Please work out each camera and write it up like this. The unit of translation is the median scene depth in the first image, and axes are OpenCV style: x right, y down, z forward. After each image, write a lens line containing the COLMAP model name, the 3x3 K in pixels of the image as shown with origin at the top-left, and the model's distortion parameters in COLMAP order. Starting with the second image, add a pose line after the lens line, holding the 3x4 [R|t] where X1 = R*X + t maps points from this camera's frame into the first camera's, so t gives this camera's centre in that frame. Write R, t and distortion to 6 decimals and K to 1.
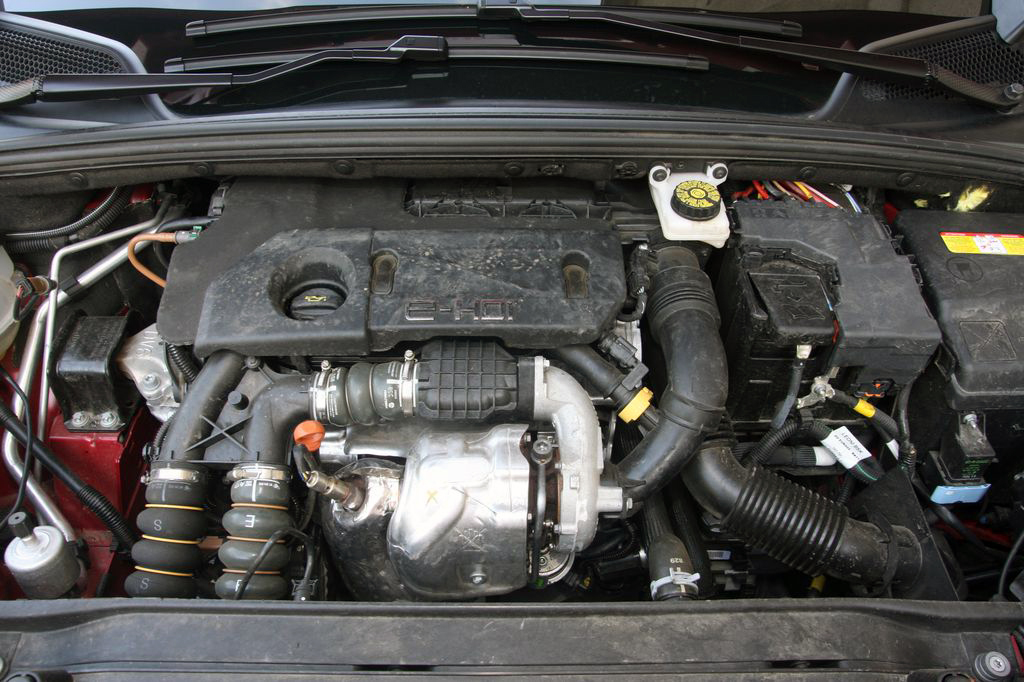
lens RADIAL K [[772.3, 0, 503.3], [0, 772.3, 349.6], [0, 0, 1]] dist [-0.141697, 0.098839]
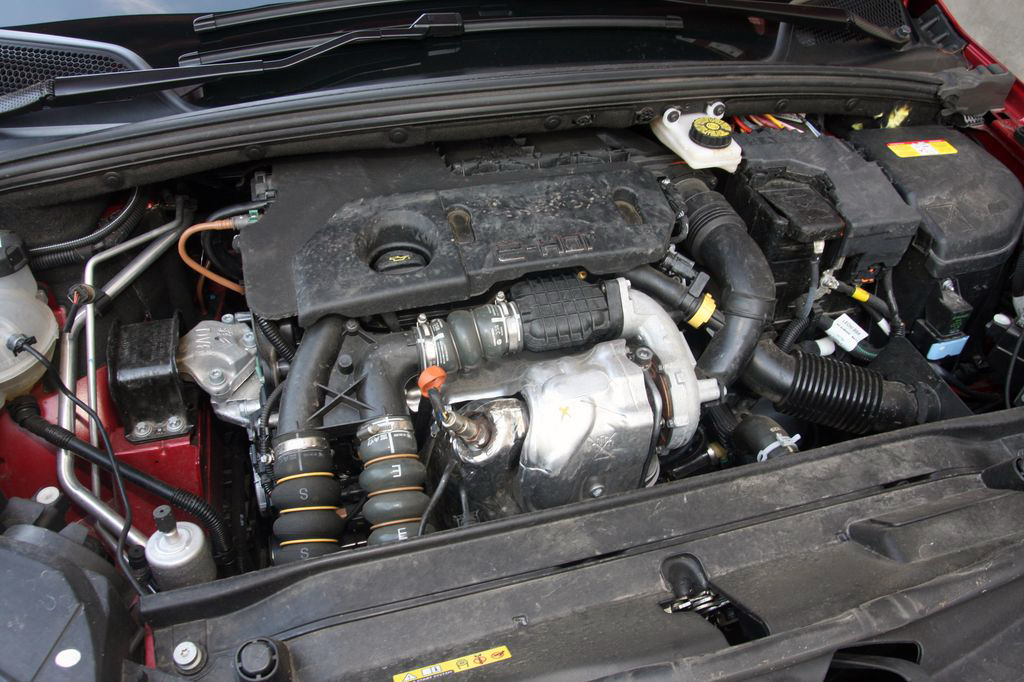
lens RADIAL K [[772.3, 0, 503.3], [0, 772.3, 349.6], [0, 0, 1]] dist [-0.141697, 0.098839]
pose [[0.963706, -0.159395, 0.214160, -0.352587], [0.167435, 0.985684, -0.019825, 0.099660], [-0.207934, 0.054964, 0.976597, -0.040422]]
